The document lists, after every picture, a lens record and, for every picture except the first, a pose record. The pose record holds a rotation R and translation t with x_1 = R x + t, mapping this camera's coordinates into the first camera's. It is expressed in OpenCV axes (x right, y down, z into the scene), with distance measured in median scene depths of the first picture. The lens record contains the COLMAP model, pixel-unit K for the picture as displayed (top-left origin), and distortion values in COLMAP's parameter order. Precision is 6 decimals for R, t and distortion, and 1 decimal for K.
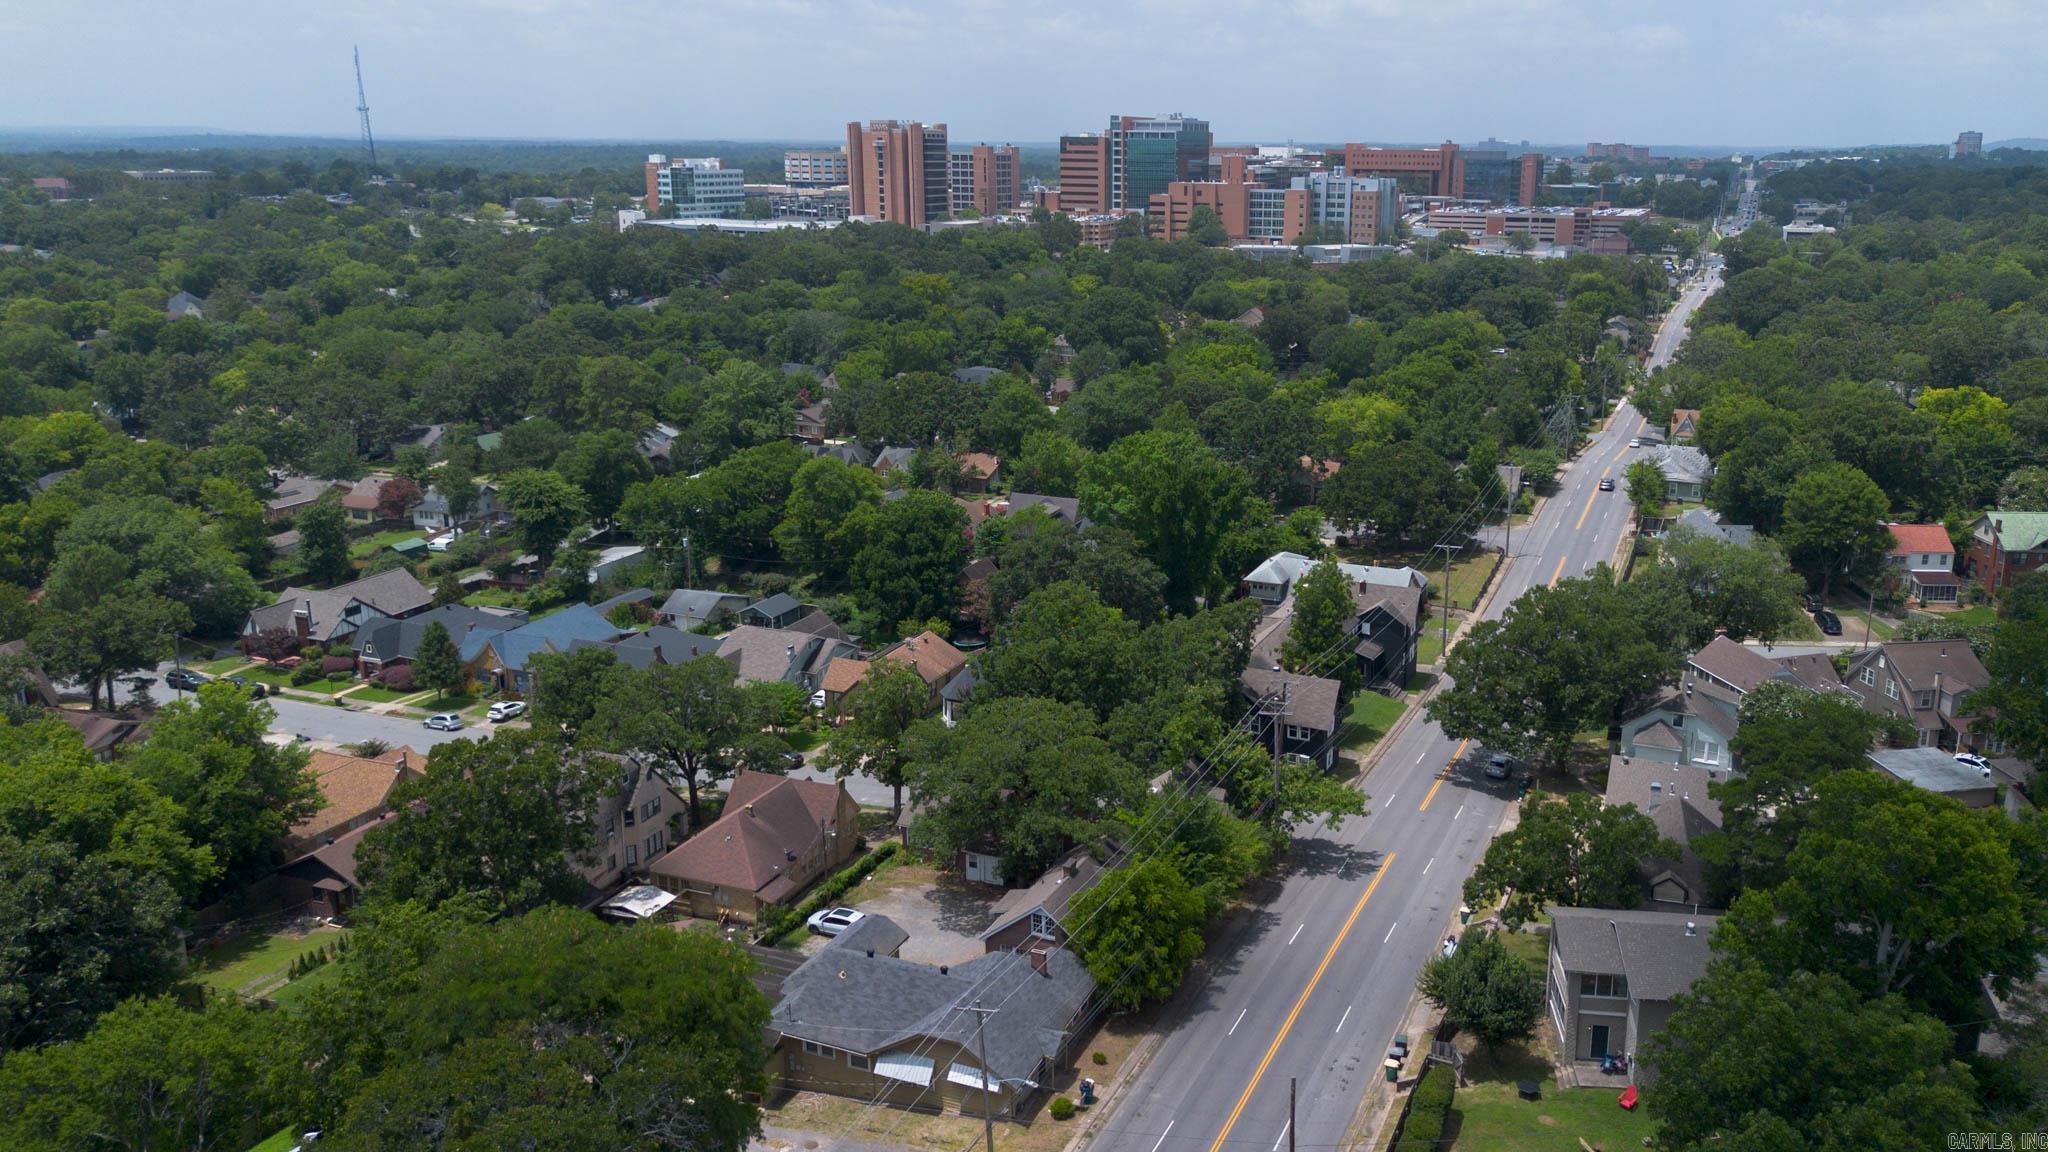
lens RADIAL K [[1504.8, 0, 937.3], [0, 1504.8, 582.3], [0, 0, 1]] dist [0.100040, -0.000541]
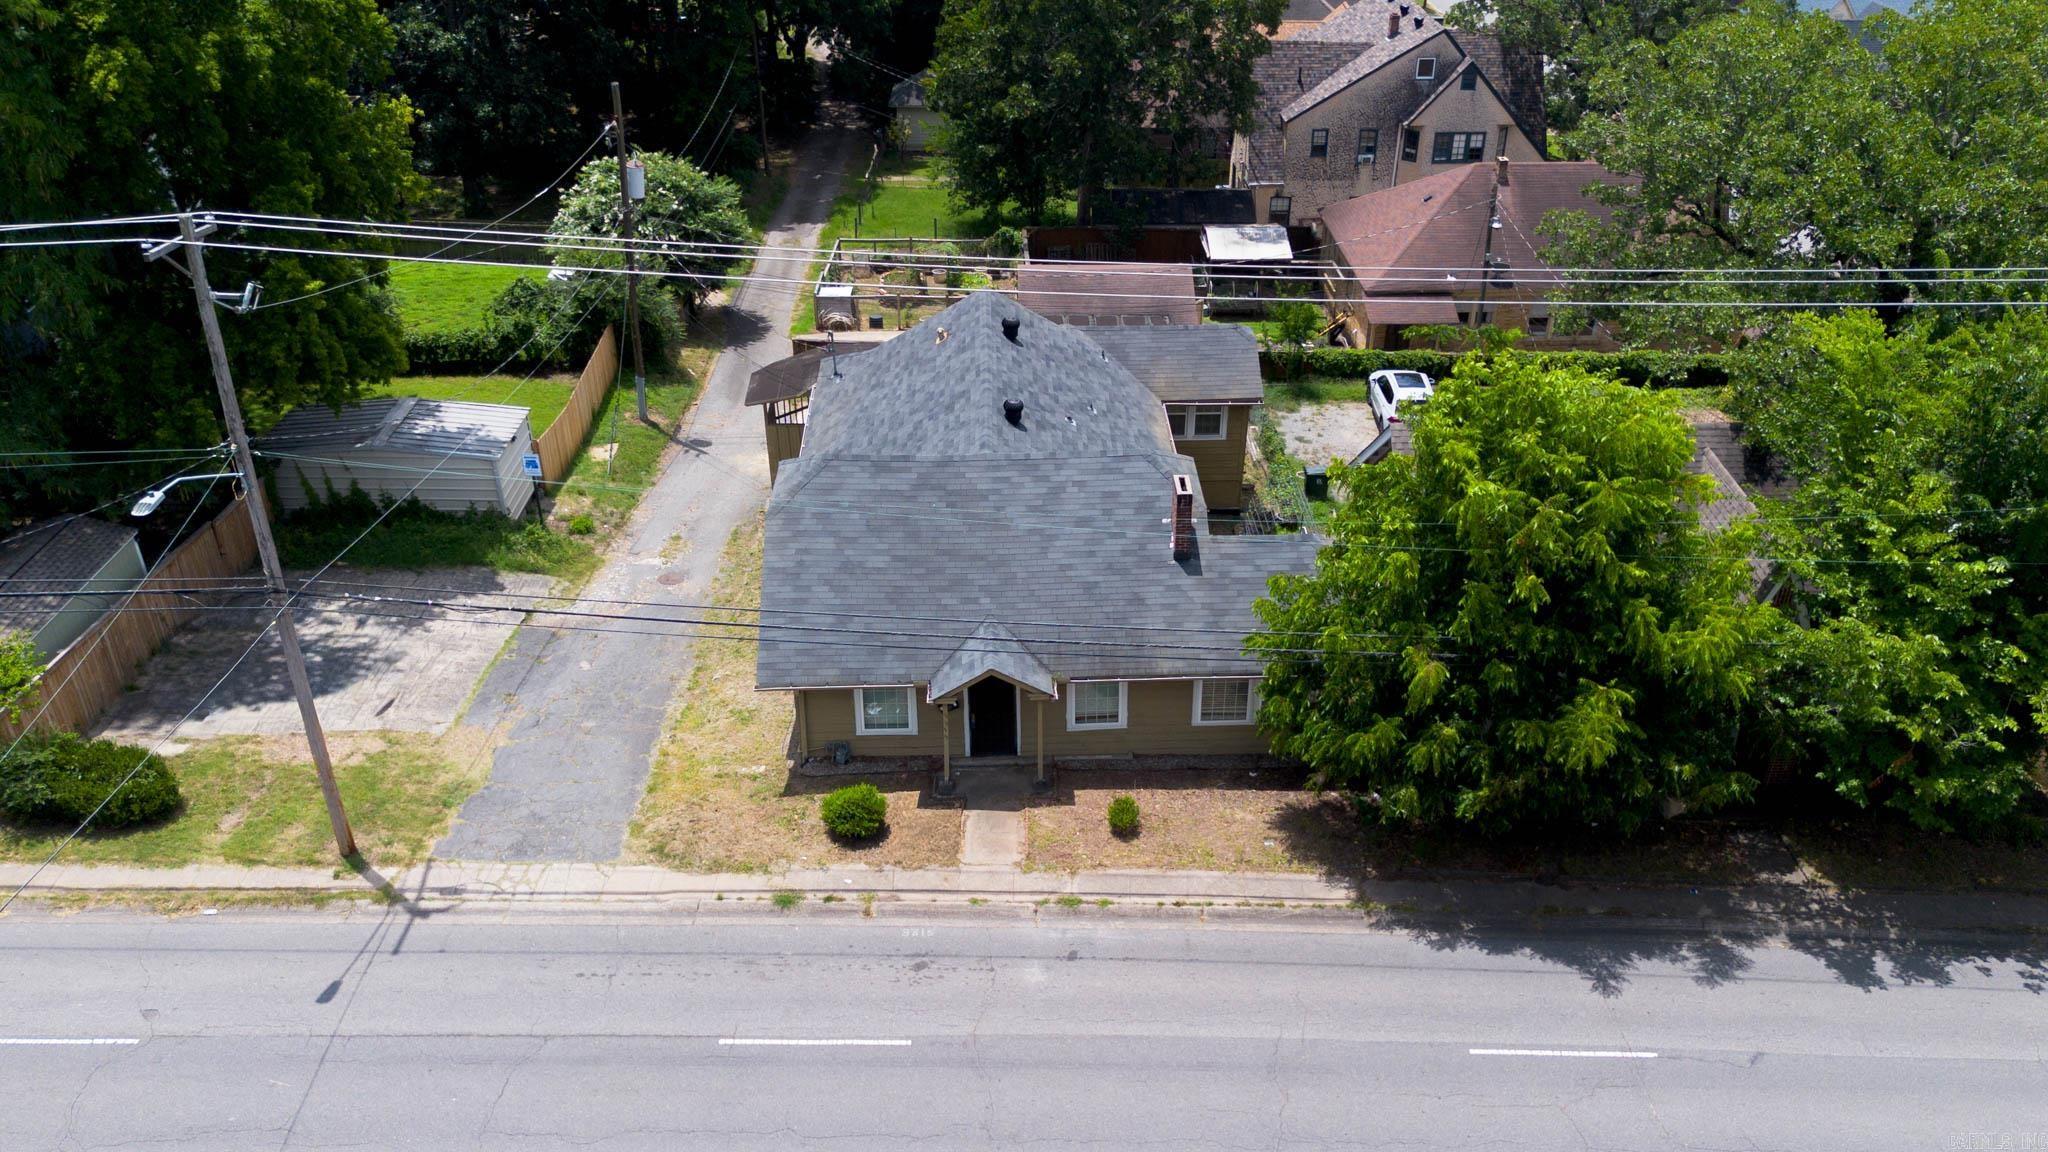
lens RADIAL K [[1520.1, 0, 1047.7], [0, 1520.1, 637.9], [0, 0, 1]] dist [0.056763, -0.002458]
pose [[0.499932, 0.530403, -0.684646, 0.257312], [-0.281273, 0.847109, 0.450878, 0.110123], [0.819117, -0.032836, 0.572685, 0.663702]]
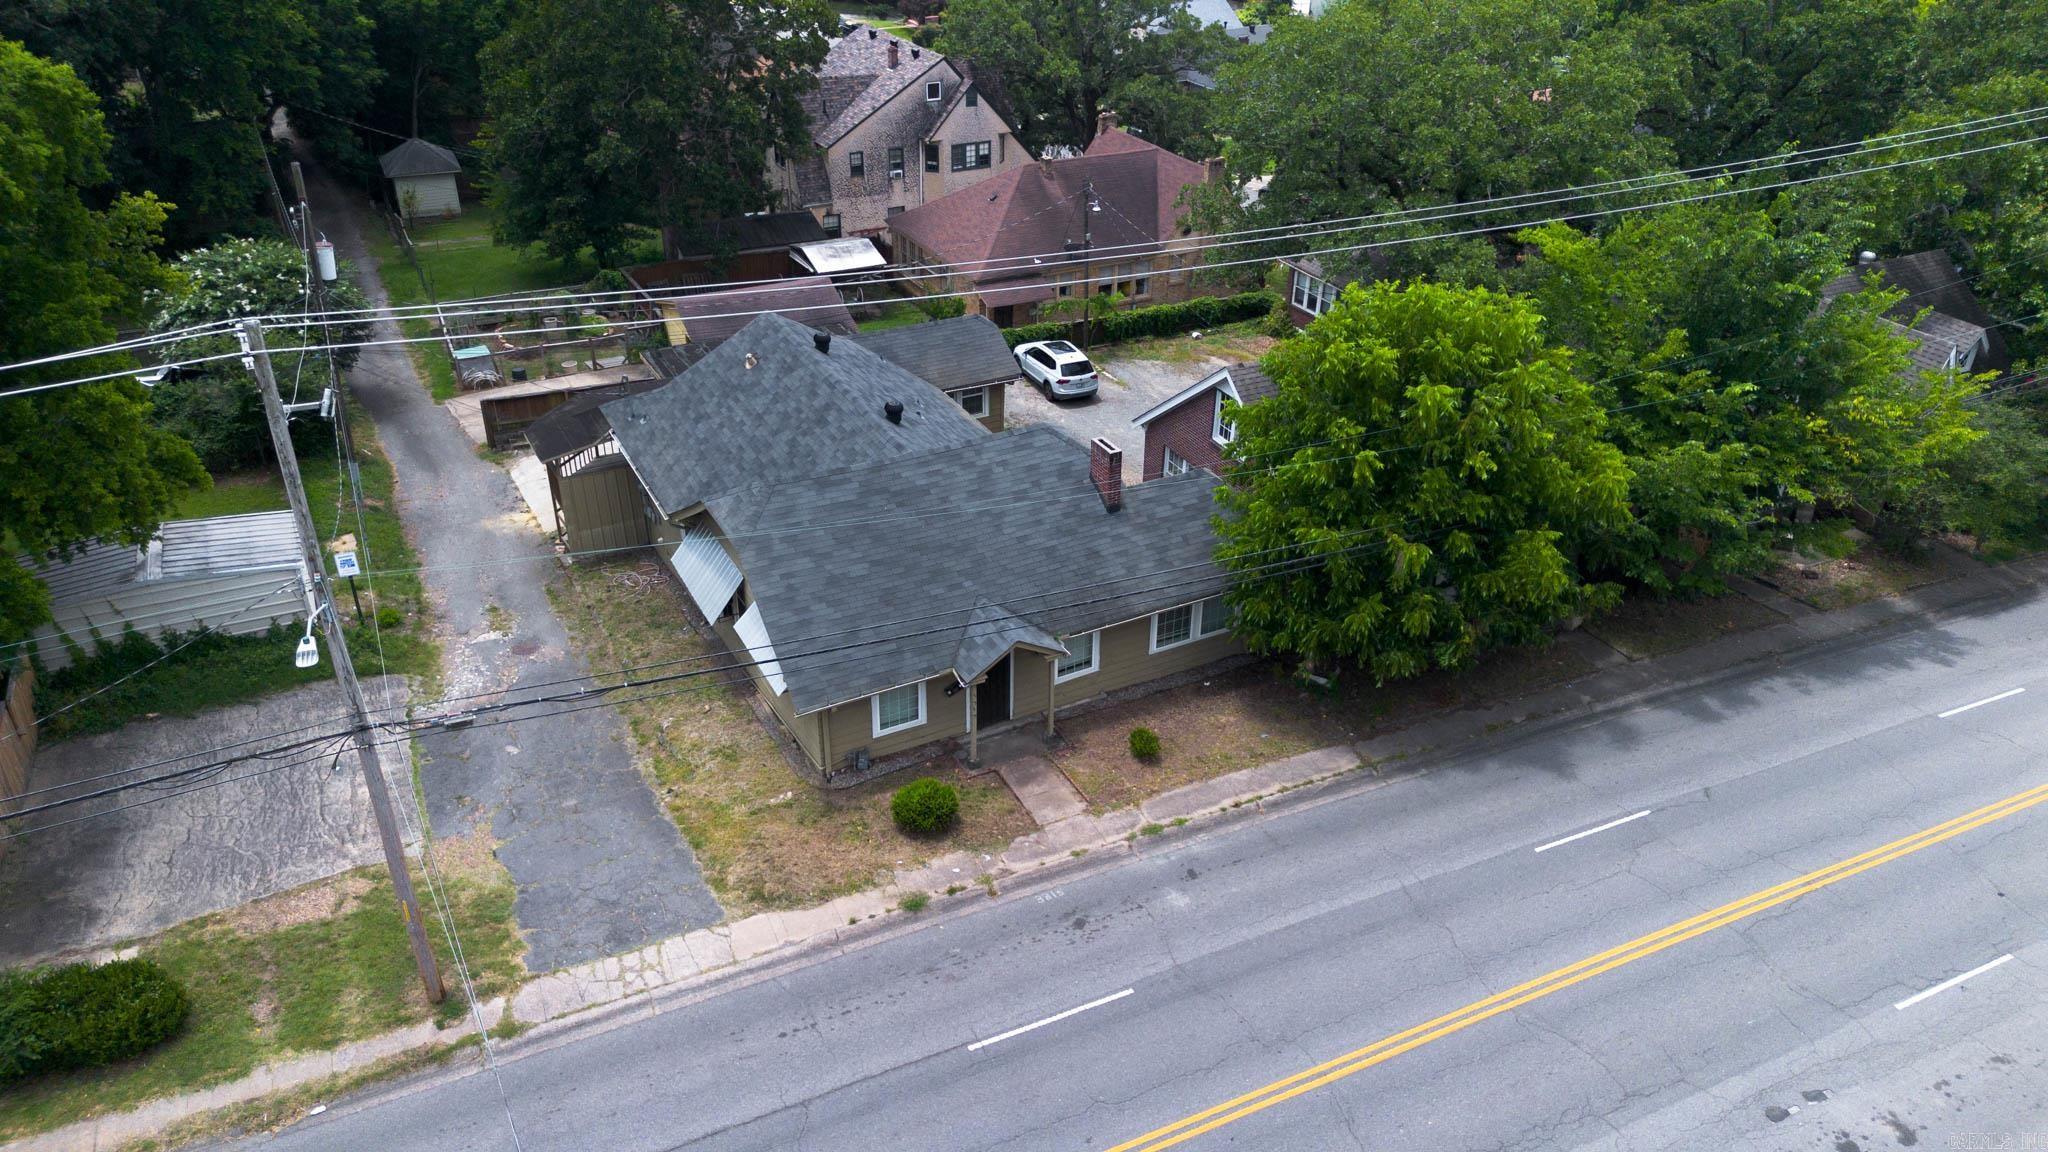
lens RADIAL K [[1351.7, 0, 977.3], [0, 1351.7, 572.9], [0, 0, 1]] dist [0.081466, -0.088818]
pose [[0.809070, 0.364321, -0.461169, 0.175813], [-0.224367, 0.916721, 0.330578, 0.145166], [0.543200, -0.163990, 0.823433, 0.594136]]
